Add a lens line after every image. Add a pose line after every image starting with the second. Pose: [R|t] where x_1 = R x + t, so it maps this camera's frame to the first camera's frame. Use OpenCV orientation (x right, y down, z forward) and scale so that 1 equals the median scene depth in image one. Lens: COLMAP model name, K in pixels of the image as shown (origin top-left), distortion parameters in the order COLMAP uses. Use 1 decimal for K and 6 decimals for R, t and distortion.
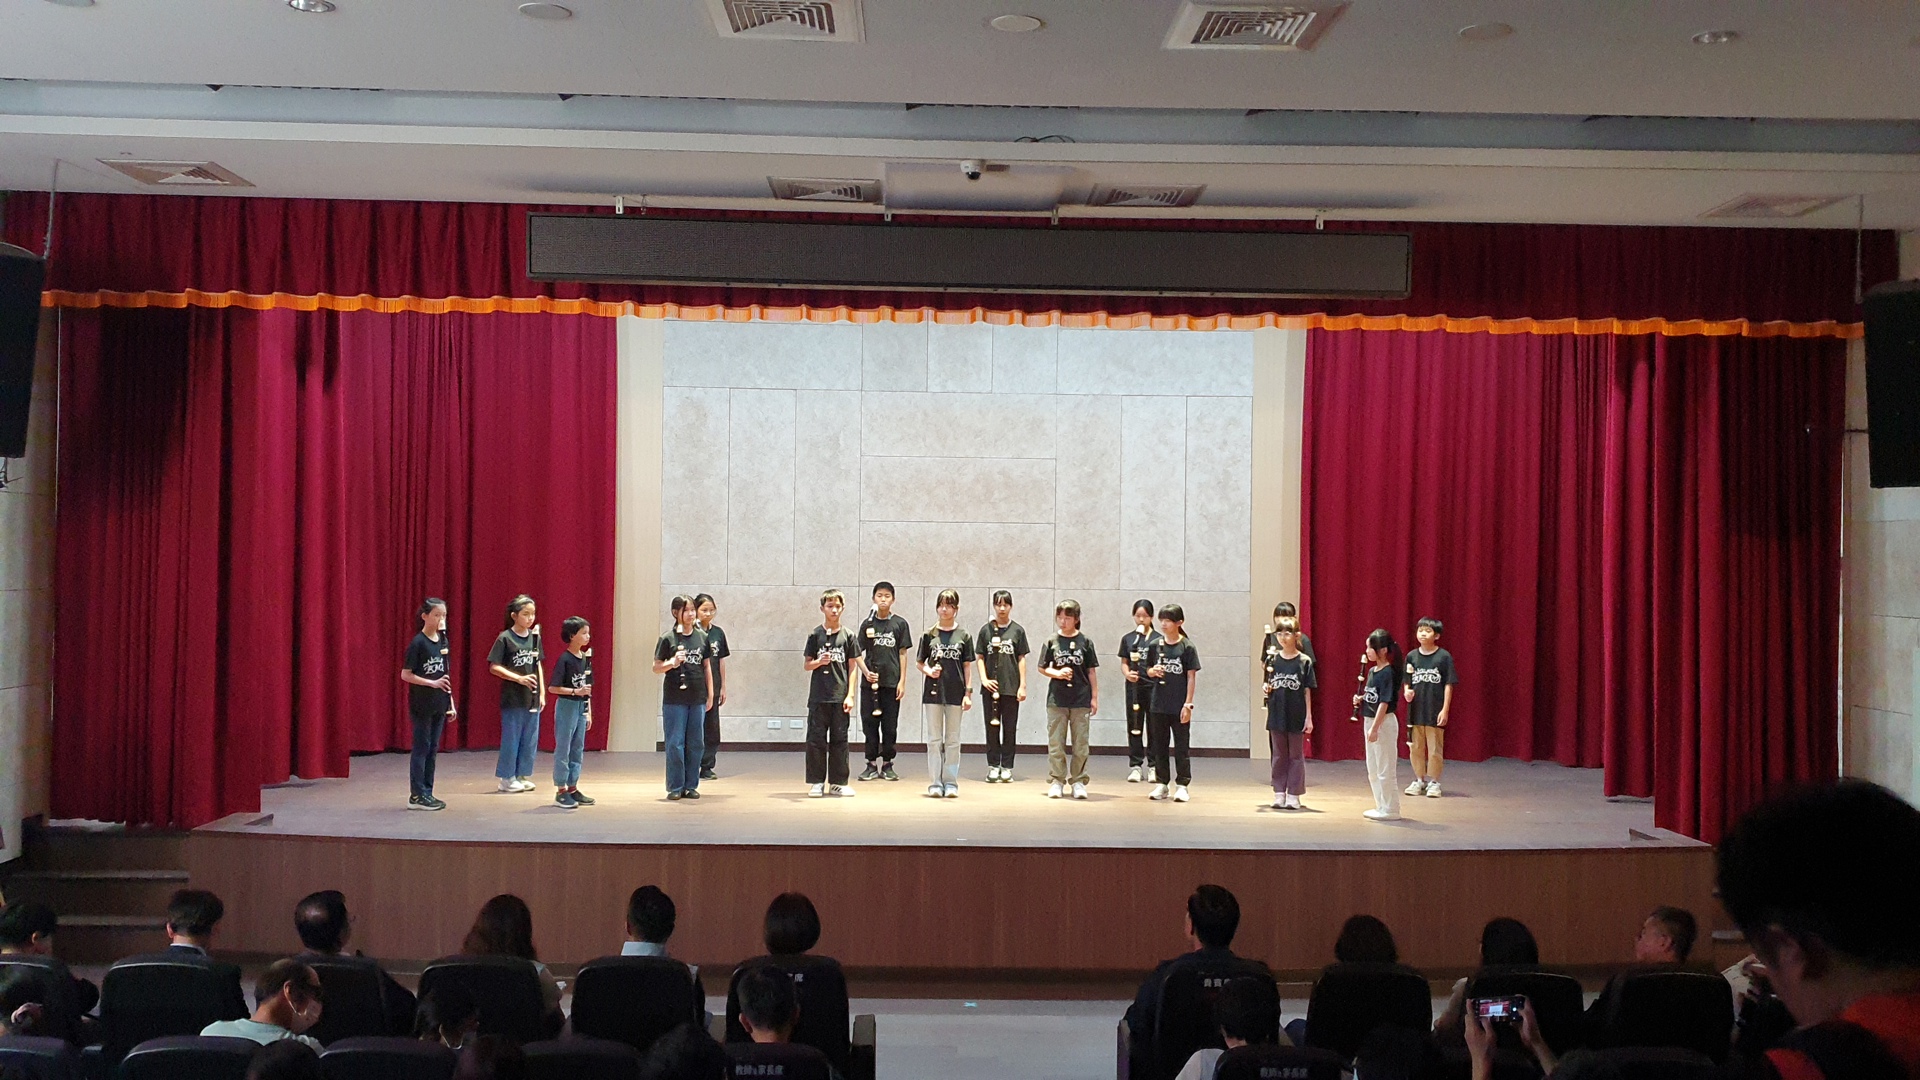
lens RADIAL K [[2196.9, 0, 988.6], [0, 2196.9, 580.0], [0, 0, 1]] dist [0.433639, 0.000000]
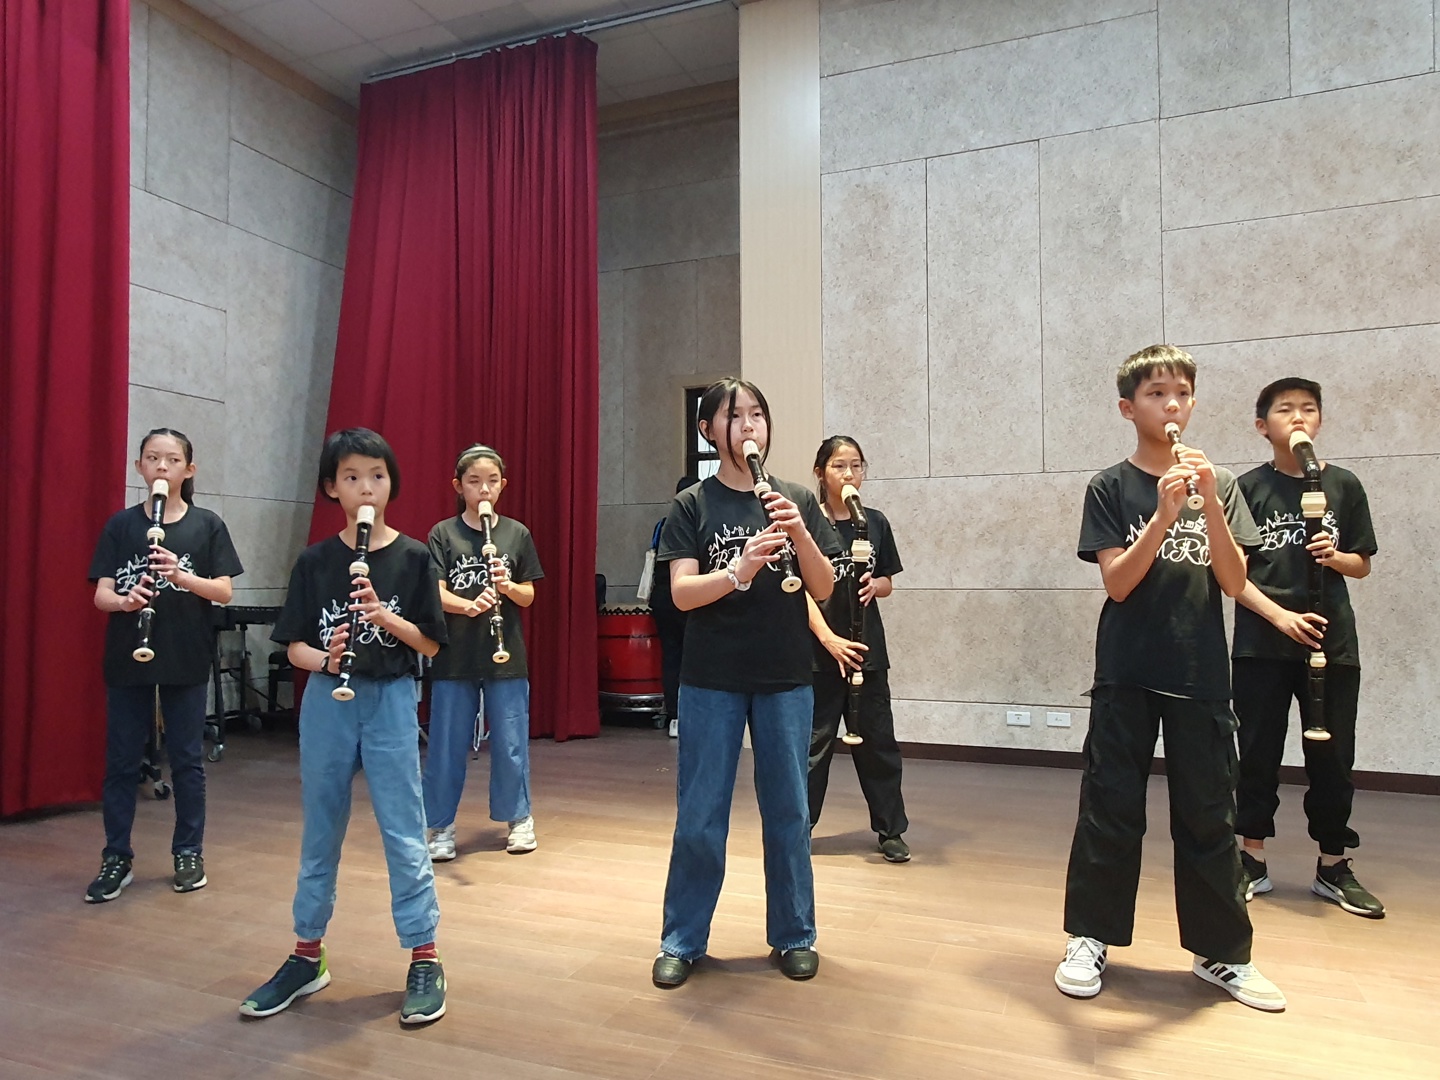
lens RADIAL K [[1019.0, 0, 686.2], [0, 1019.0, 548.0], [0, 0, 1]] dist [-0.001050, -0.005196]
pose [[0.913227, -0.033500, -0.406071, -0.066152], [0.011512, 0.998338, -0.056471, 0.037214], [0.407288, 0.046896, 0.912095, 0.718604]]
